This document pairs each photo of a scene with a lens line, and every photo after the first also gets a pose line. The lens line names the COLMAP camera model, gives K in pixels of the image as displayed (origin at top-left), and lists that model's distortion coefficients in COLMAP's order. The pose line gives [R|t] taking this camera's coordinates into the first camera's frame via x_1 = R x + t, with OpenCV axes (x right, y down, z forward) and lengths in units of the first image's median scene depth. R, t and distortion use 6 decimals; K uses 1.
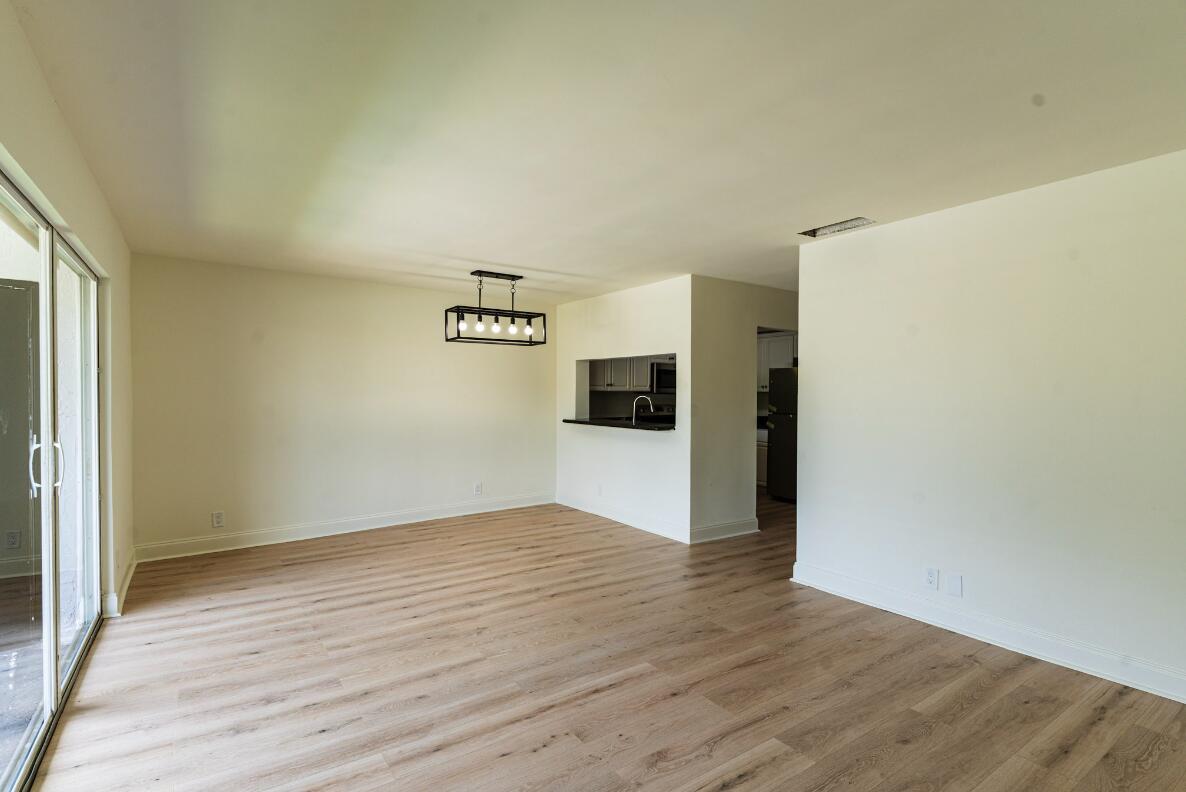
lens RADIAL K [[576.6, 0, 600.0], [0, 576.6, 395.9], [0, 0, 1]] dist [0.003969, -0.000127]
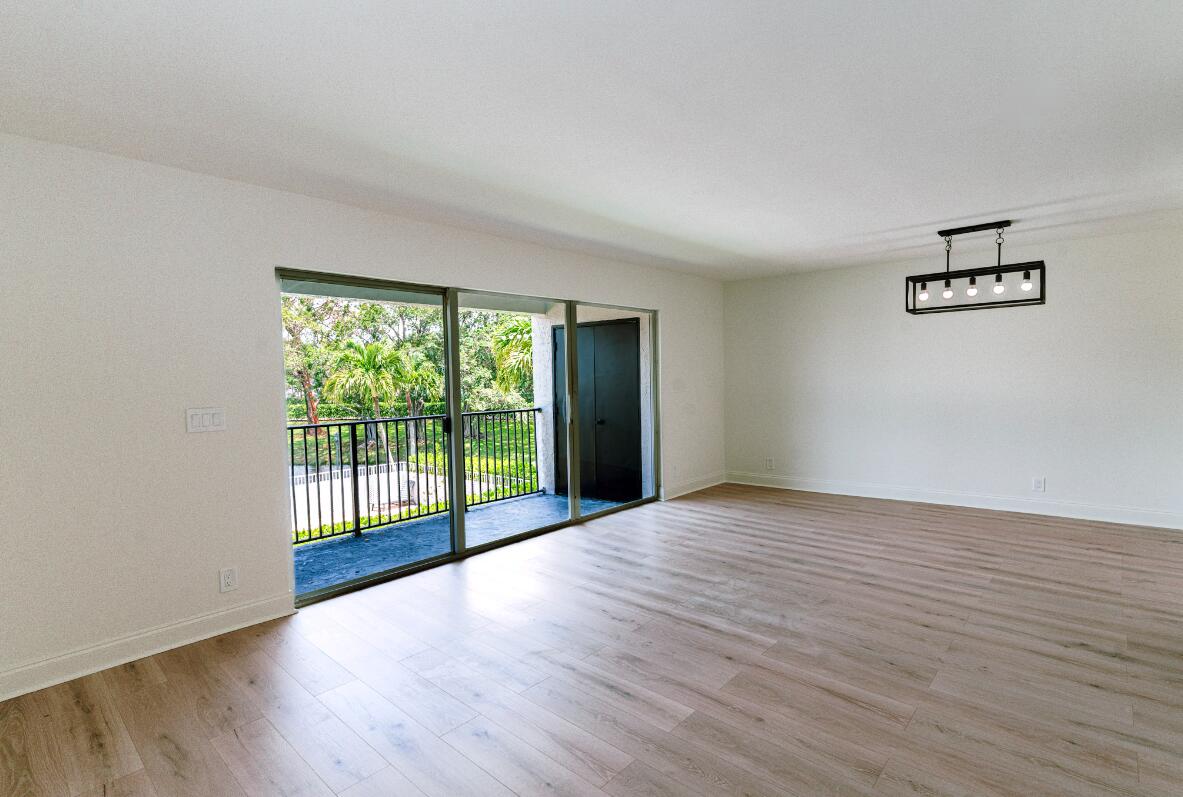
lens RADIAL K [[572.6, 0, 592.5], [0, 572.6, 396.8], [0, 0, 1]] dist [-0.000052, 0.000229]
pose [[0.223446, 0.028379, -0.974303, 0.658474], [0.017933, 0.999287, 0.033220, 0.000496], [0.974551, -0.024895, 0.222778, 0.326760]]
